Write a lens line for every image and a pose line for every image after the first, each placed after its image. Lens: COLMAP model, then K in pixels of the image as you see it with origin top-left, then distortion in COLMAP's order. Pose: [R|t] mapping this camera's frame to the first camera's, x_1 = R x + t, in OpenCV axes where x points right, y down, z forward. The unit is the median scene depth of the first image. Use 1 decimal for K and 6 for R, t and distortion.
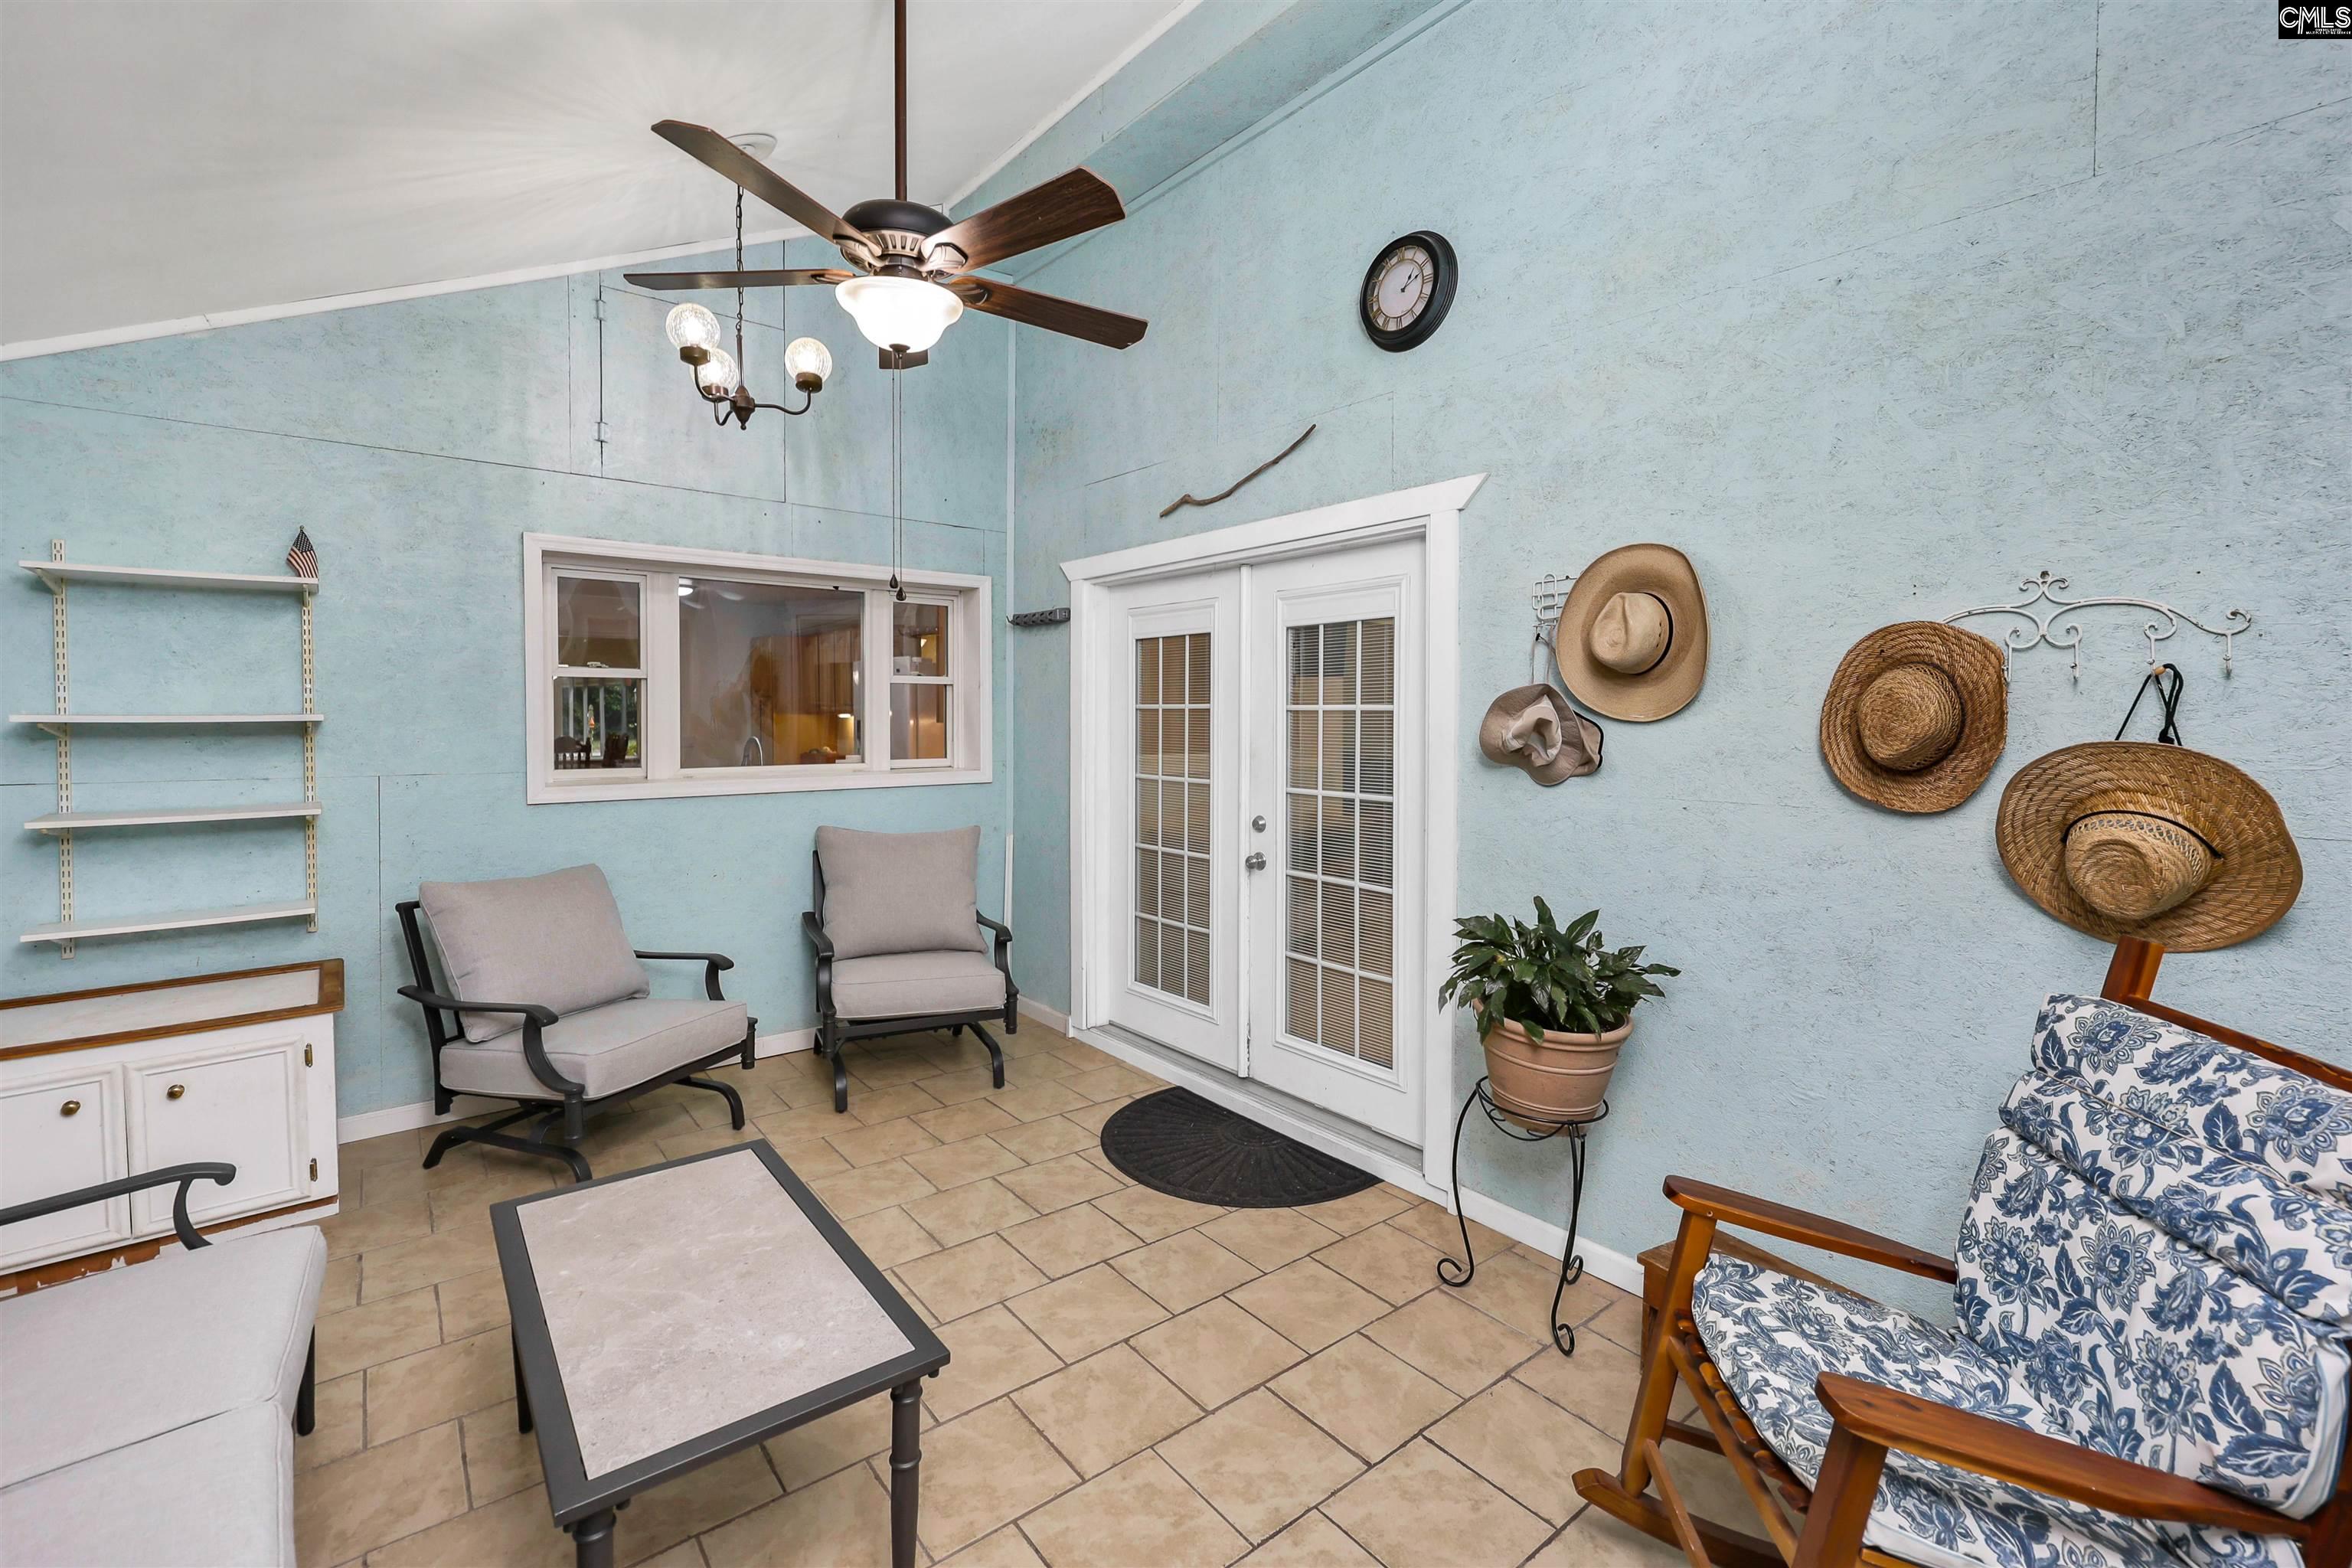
lens RADIAL K [[1018.3, 0, 1171.9], [0, 1018.3, 737.0], [0, 0, 1]] dist [-0.000265, 0.000115]
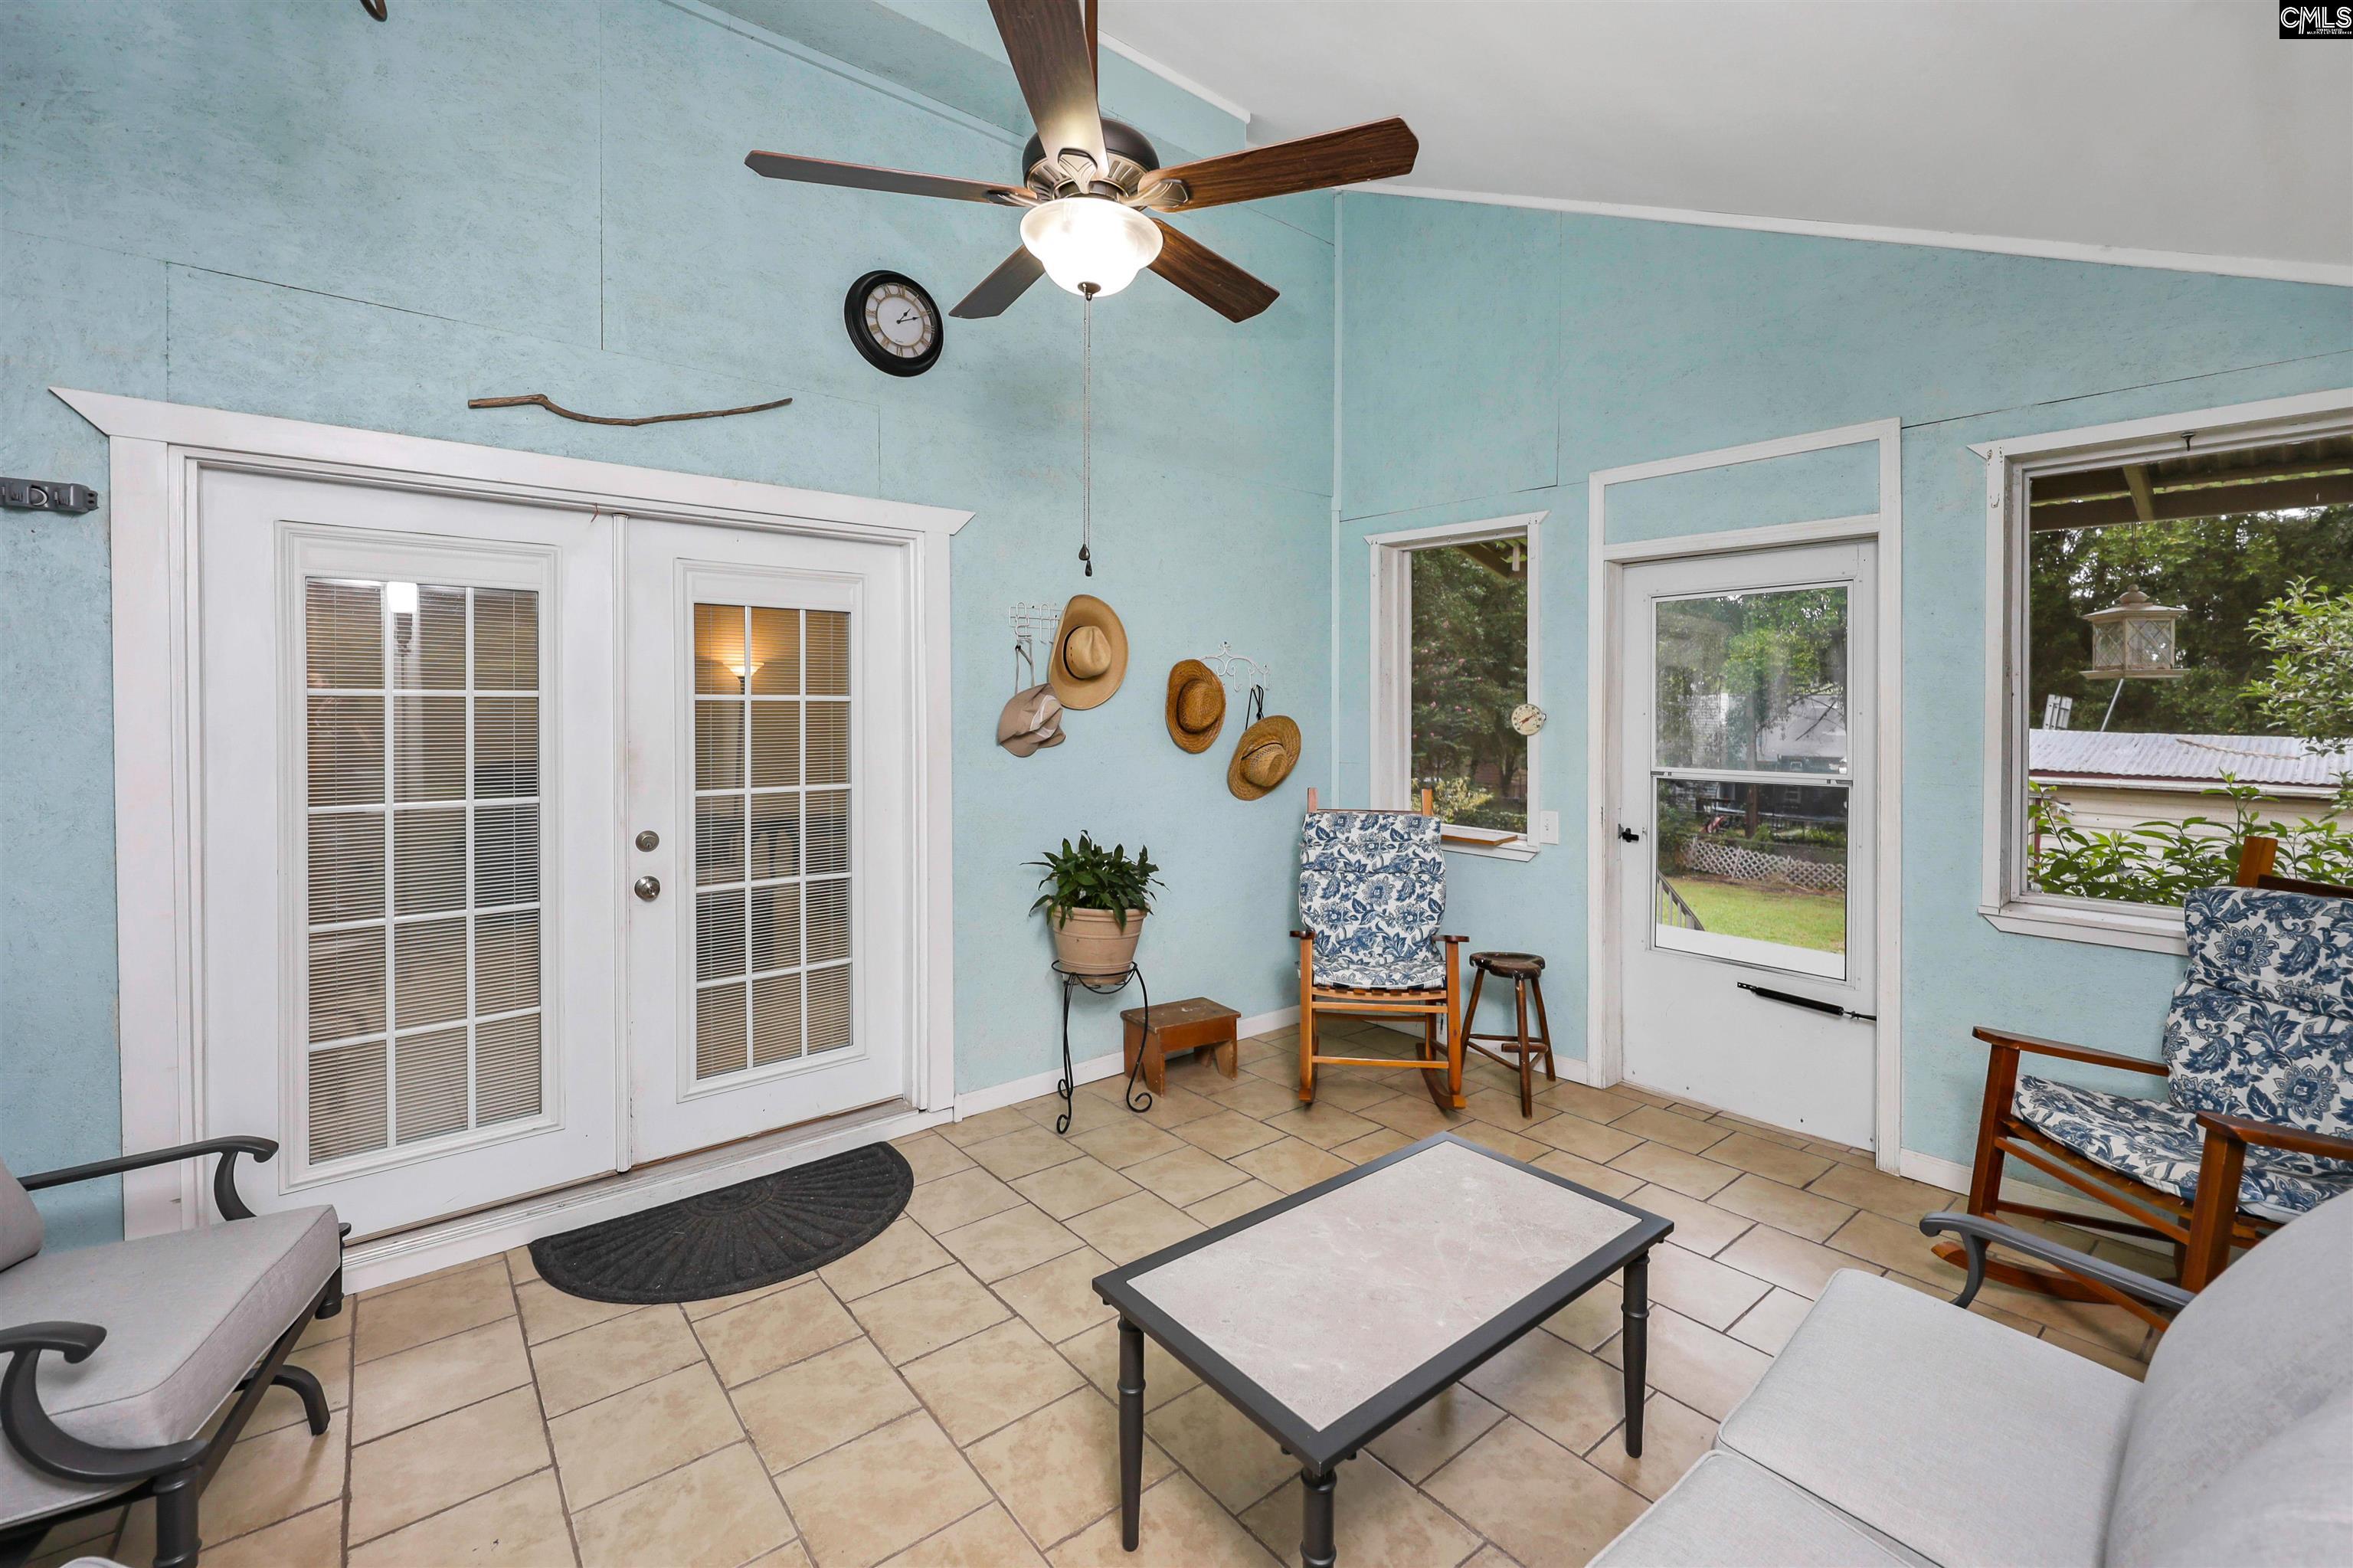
lens RADIAL K [[1003.1, 0, 1172.8], [0, 1003.1, 703.1], [0, 0, 1]] dist [-0.000037, 0.000100]
pose [[-0.016571, -0.003072, 0.999858, -0.882038], [0.019342, 0.999807, 0.003393, -0.022001], [-0.999676, 0.019395, -0.016509, 0.736039]]
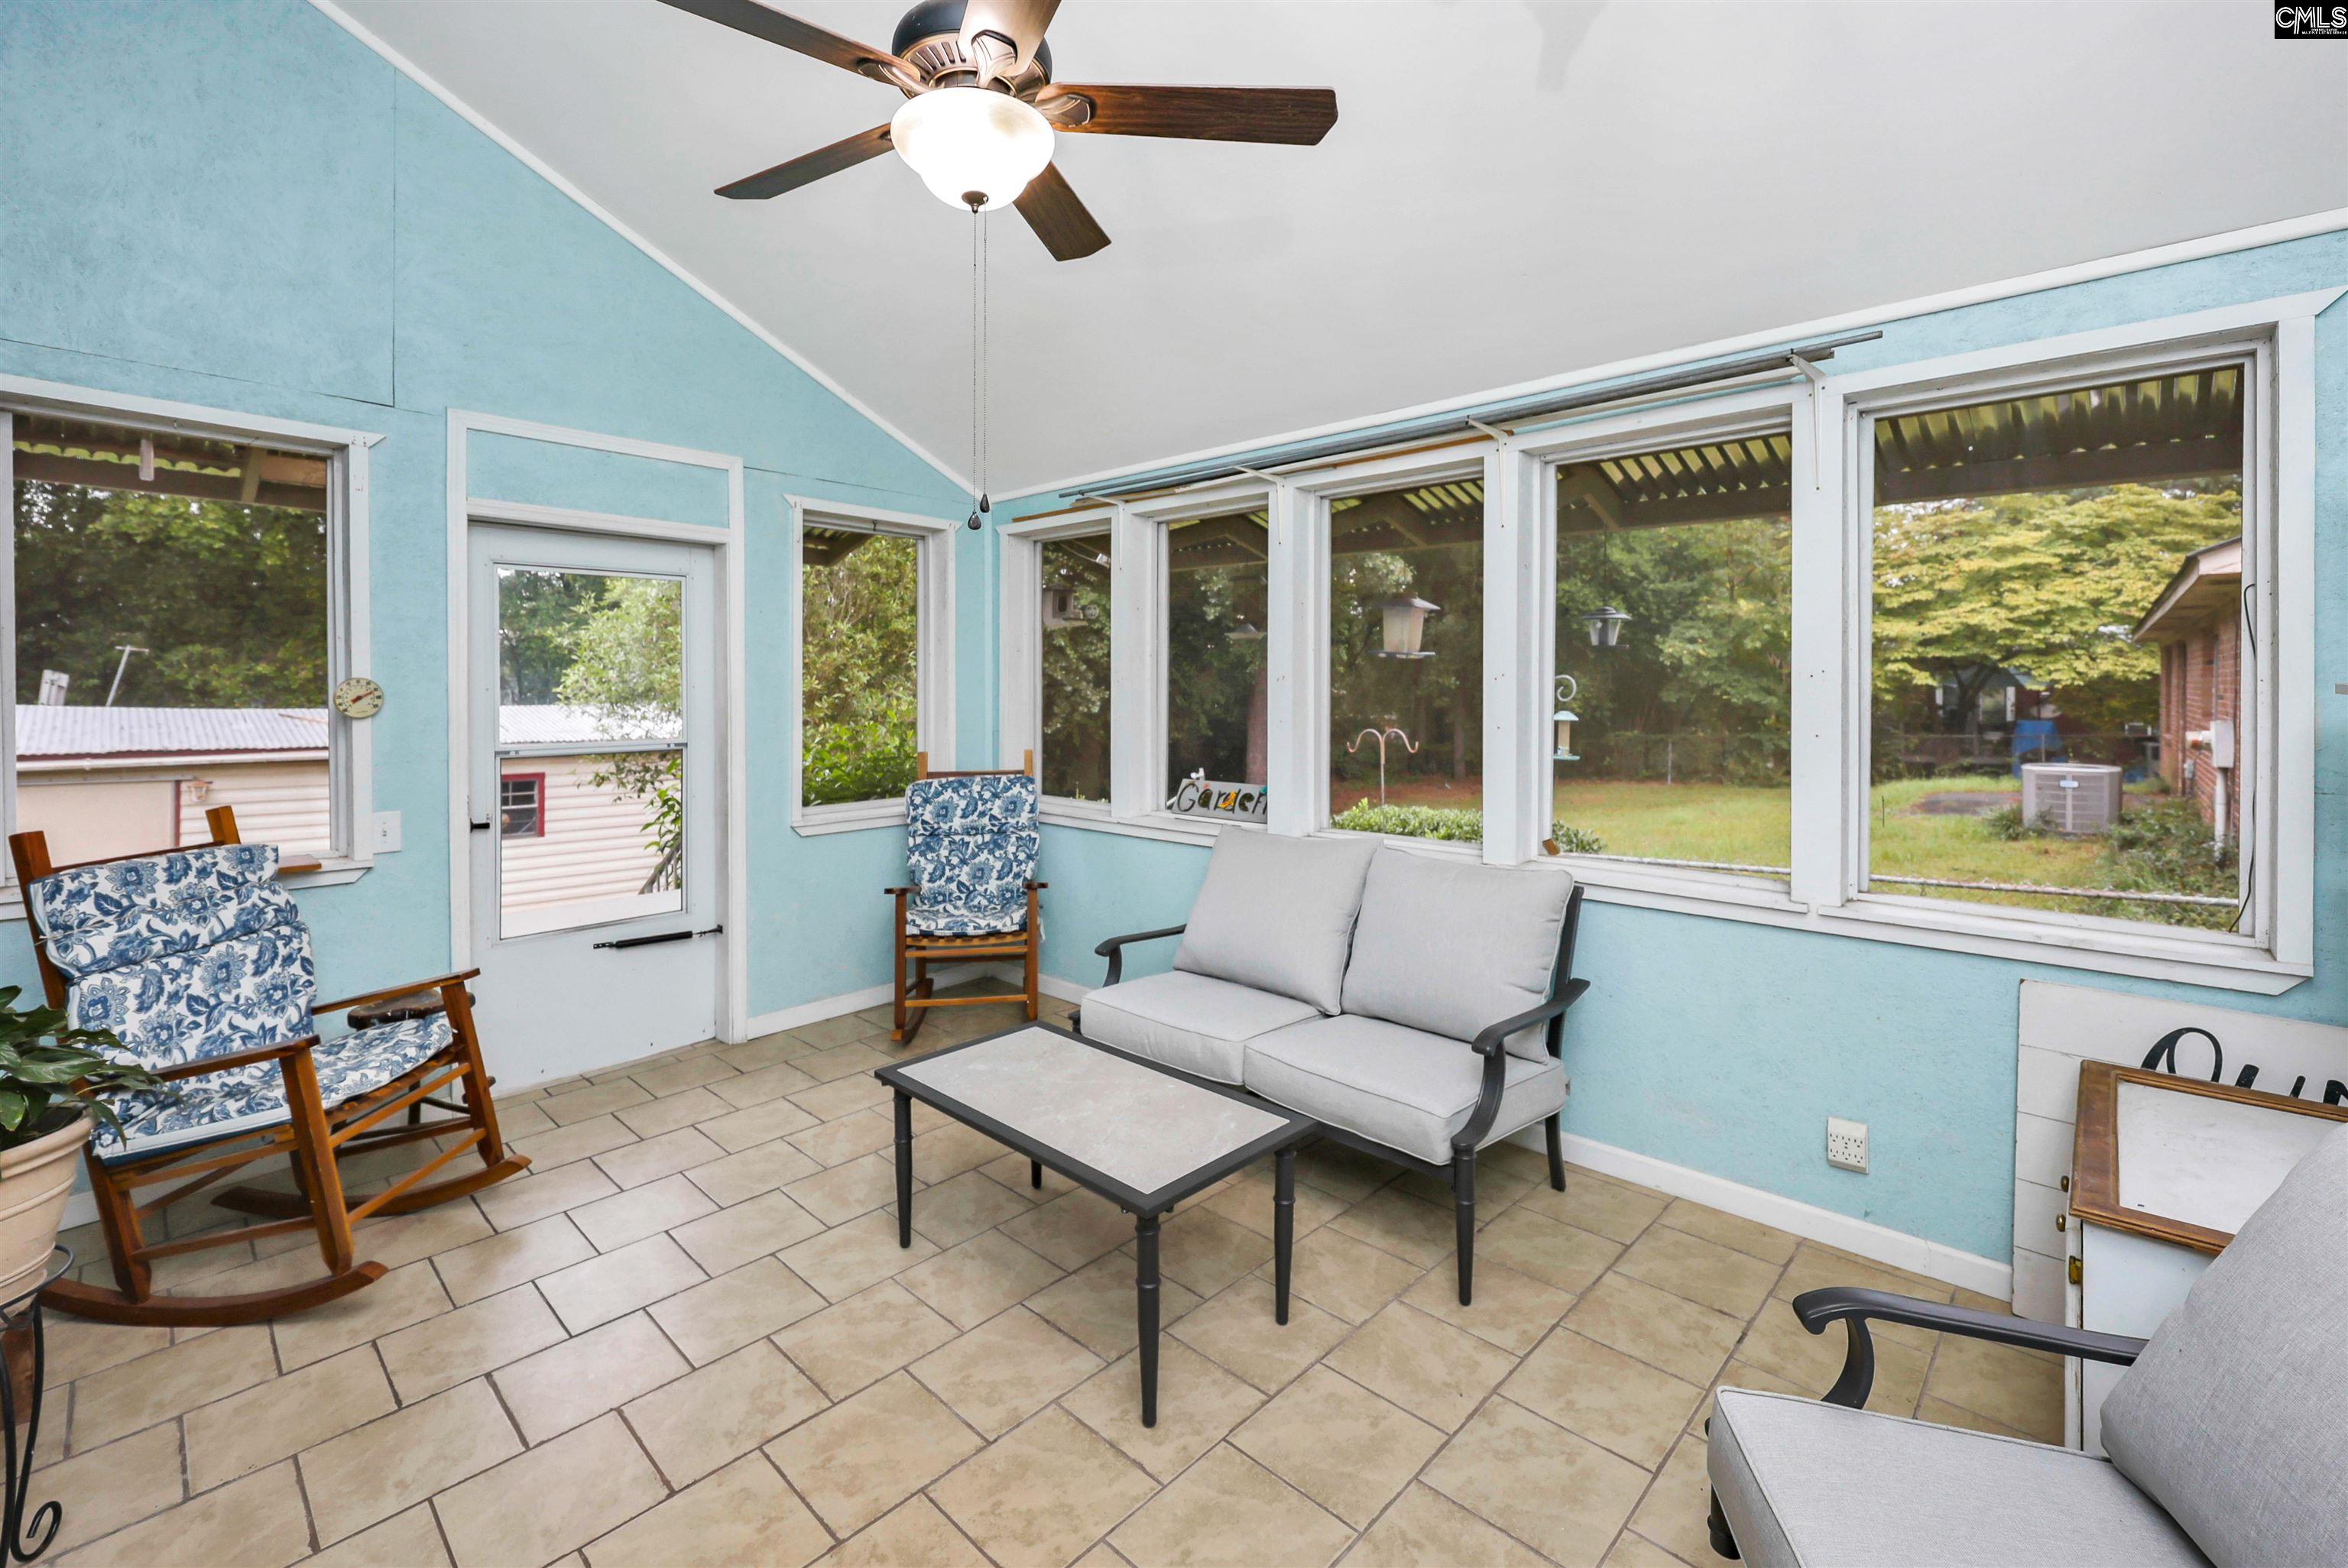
lens RADIAL K [[1008.2, 0, 1174.7], [0, 1008.2, 692.1], [0, 0, 1]] dist [-0.000091, 0.000186]
pose [[-0.989045, -0.004247, -0.147554, -0.234927], [-0.008358, 0.999594, 0.027253, -0.027553], [0.147378, 0.028188, -0.988679, 1.385921]]
